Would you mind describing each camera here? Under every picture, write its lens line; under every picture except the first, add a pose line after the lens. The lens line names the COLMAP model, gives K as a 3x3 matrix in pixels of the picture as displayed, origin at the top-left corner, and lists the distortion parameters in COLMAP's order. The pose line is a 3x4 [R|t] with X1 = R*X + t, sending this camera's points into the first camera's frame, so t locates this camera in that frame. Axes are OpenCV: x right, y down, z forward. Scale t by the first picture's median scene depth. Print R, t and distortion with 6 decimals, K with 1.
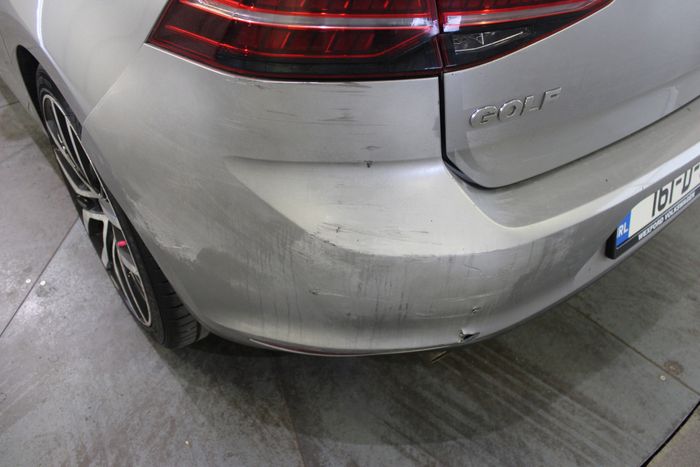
lens RADIAL K [[567.2, 0, 363.8], [0, 567.2, 234.5], [0, 0, 1]] dist [-0.093563, 0.010709]
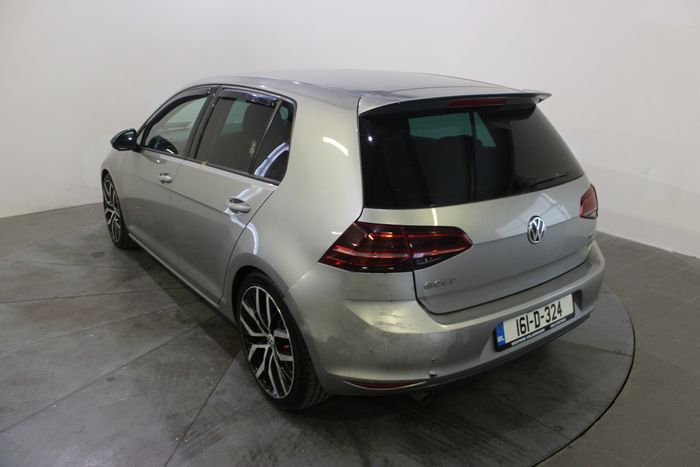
lens RADIAL K [[567.2, 0, 363.8], [0, 567.2, 234.5], [0, 0, 1]] dist [-0.093563, 0.010709]
pose [[0.998527, -0.008952, -0.053522, 0.016851], [-0.013870, 0.911436, -0.411208, 0.499209], [0.052463, 0.411344, 0.909969, -1.188116]]
